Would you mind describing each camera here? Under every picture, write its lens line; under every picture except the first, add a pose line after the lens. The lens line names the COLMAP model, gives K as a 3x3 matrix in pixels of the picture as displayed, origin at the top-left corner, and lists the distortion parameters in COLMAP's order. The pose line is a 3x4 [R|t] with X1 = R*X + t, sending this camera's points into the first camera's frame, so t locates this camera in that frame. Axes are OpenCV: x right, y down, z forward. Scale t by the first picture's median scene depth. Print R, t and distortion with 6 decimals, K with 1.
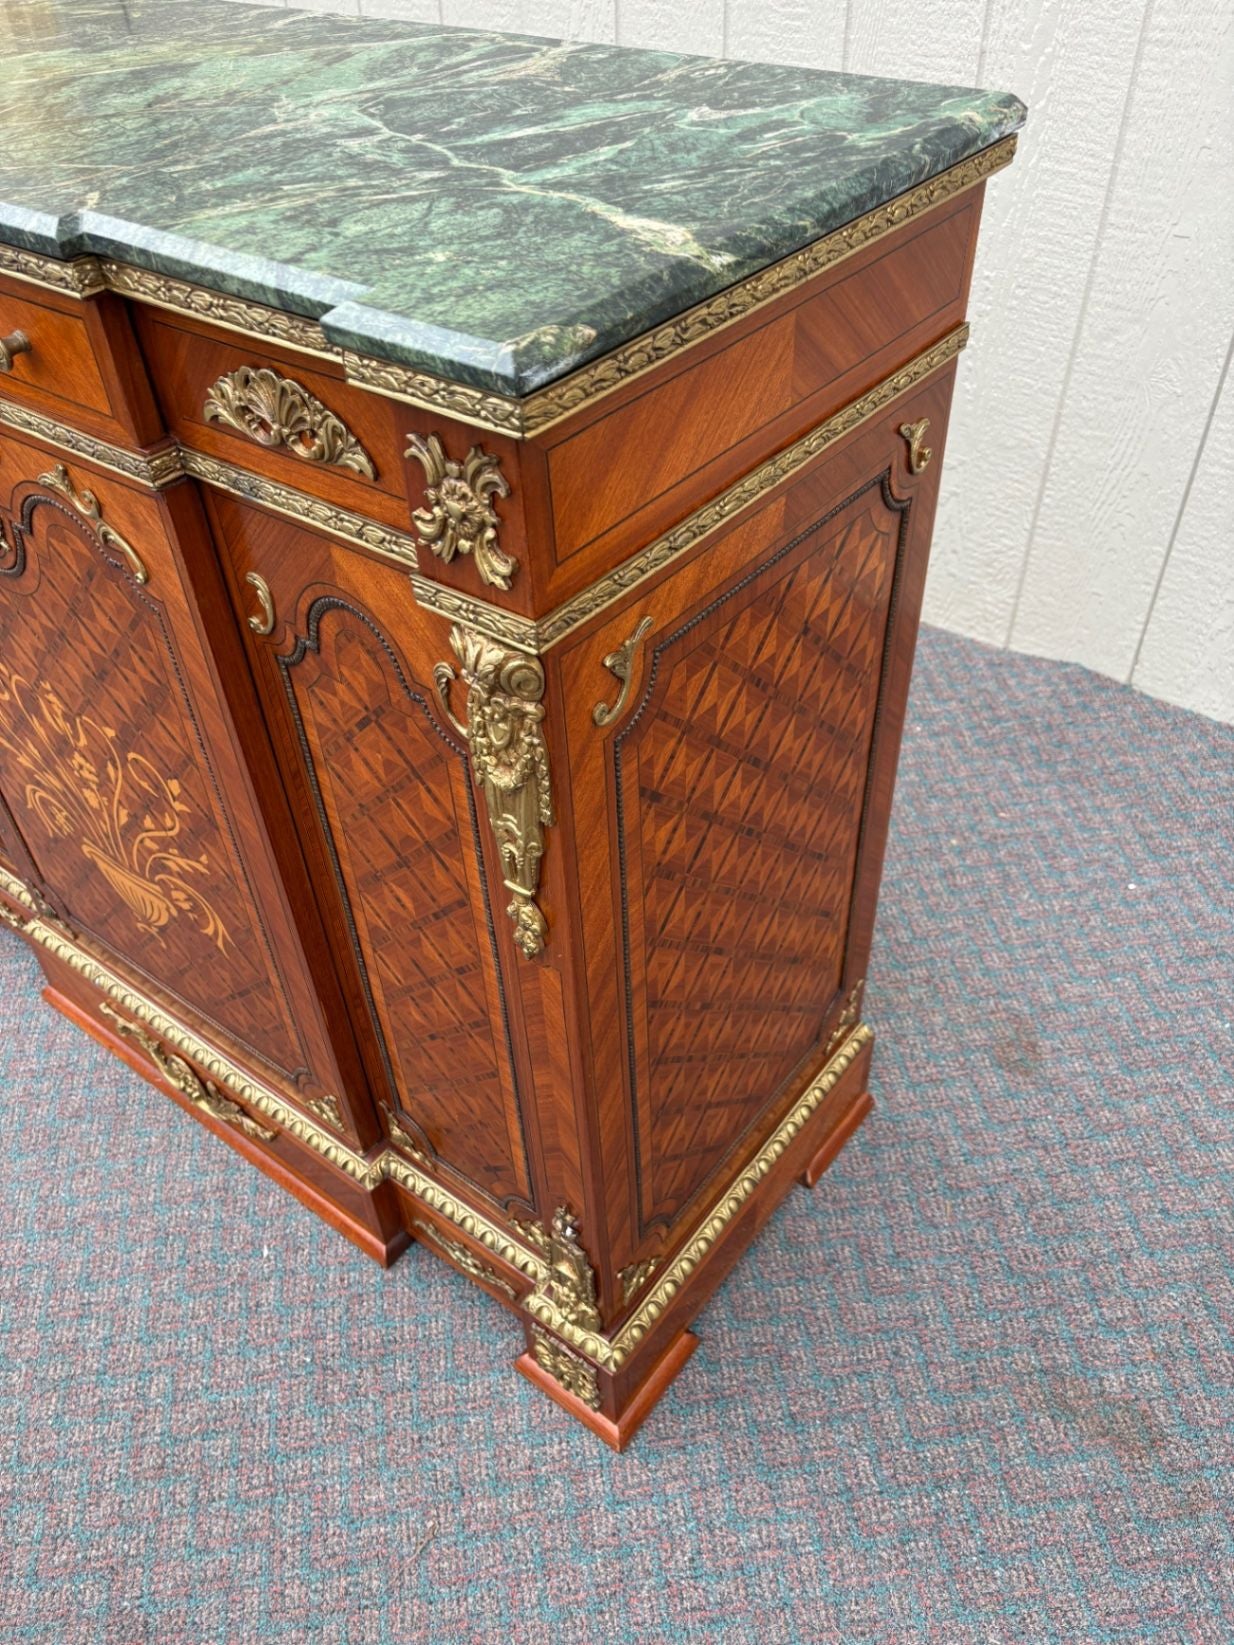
lens RADIAL K [[1247.0, 0, 619.9], [0, 1247.0, 828.0], [0, 0, 1]] dist [0.033386, -0.044894]
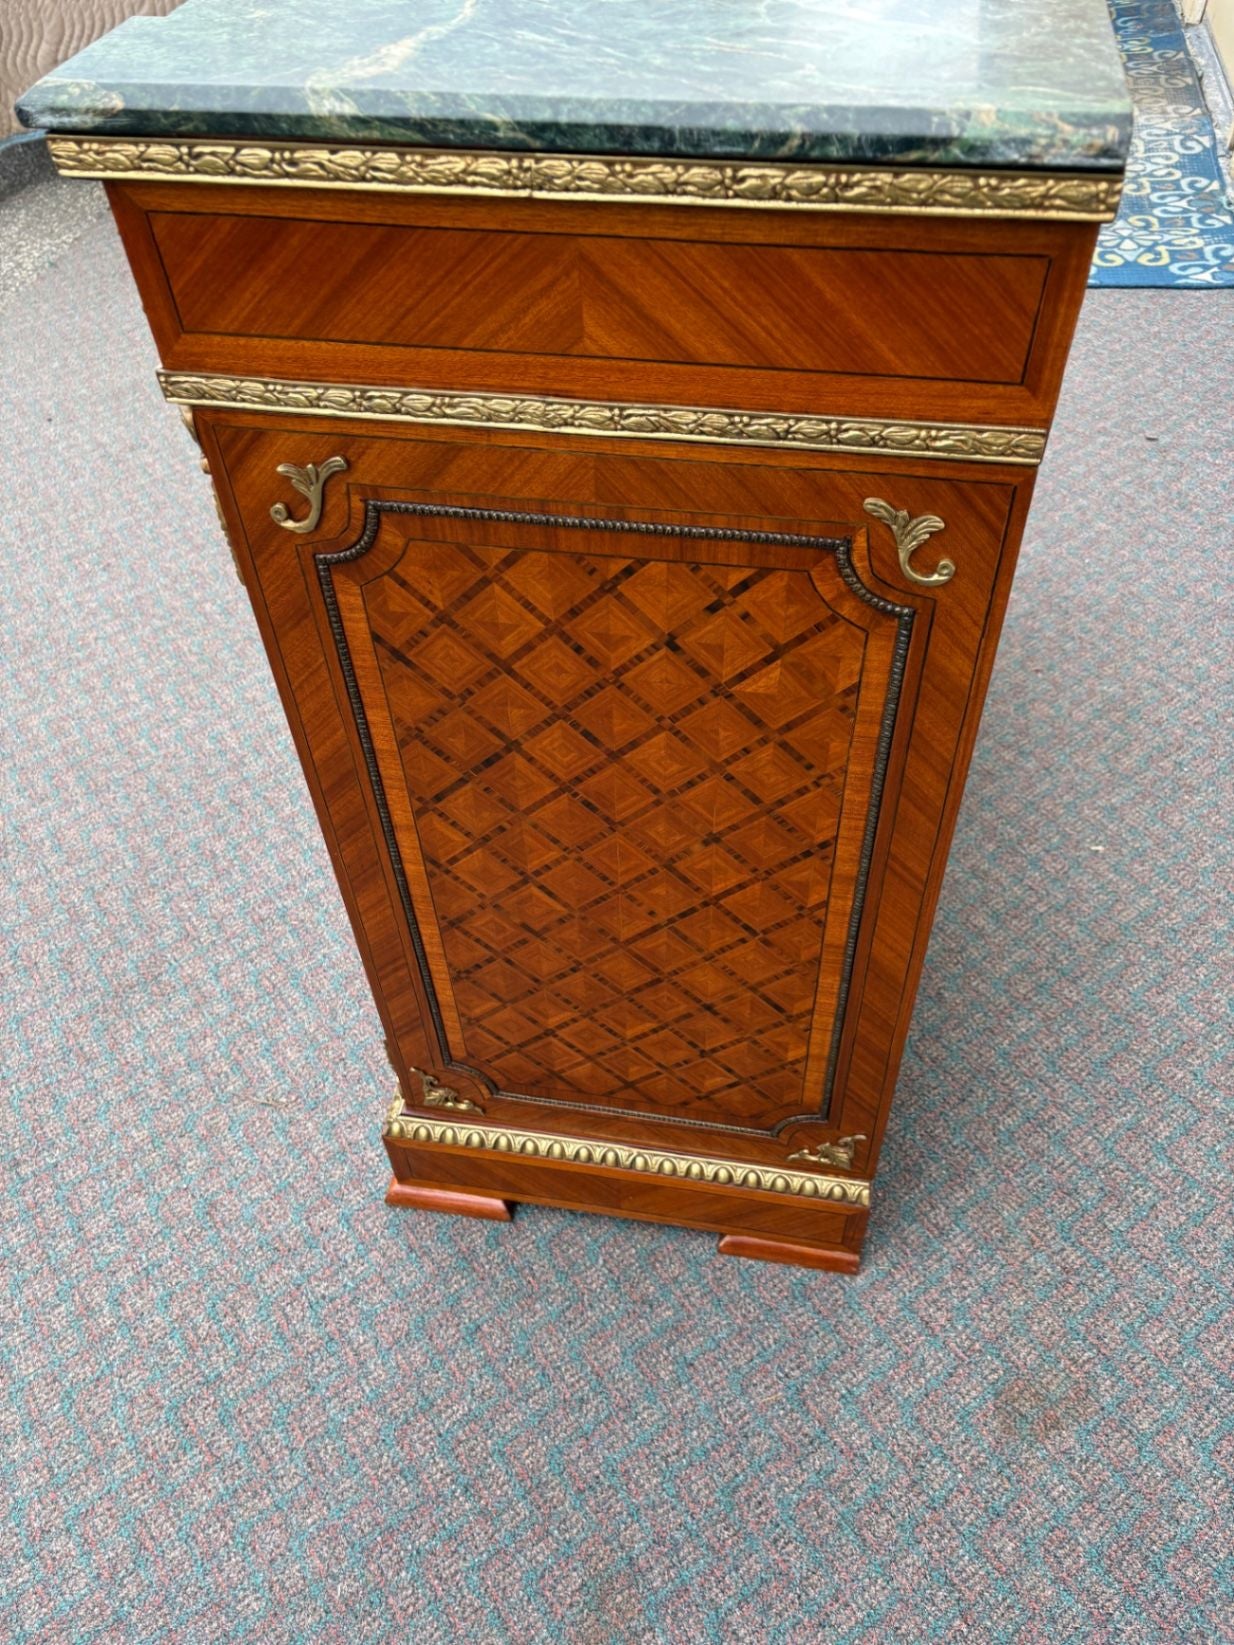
lens RADIAL K [[1247.0, 0, 619.9], [0, 1247.0, 828.0], [0, 0, 1]] dist [0.033386, -0.044894]
pose [[0.465086, 0.657657, -0.592606, 0.570500], [-0.587827, 0.729955, 0.348748, -0.266794], [0.661932, 0.186152, 0.726081, 0.290330]]
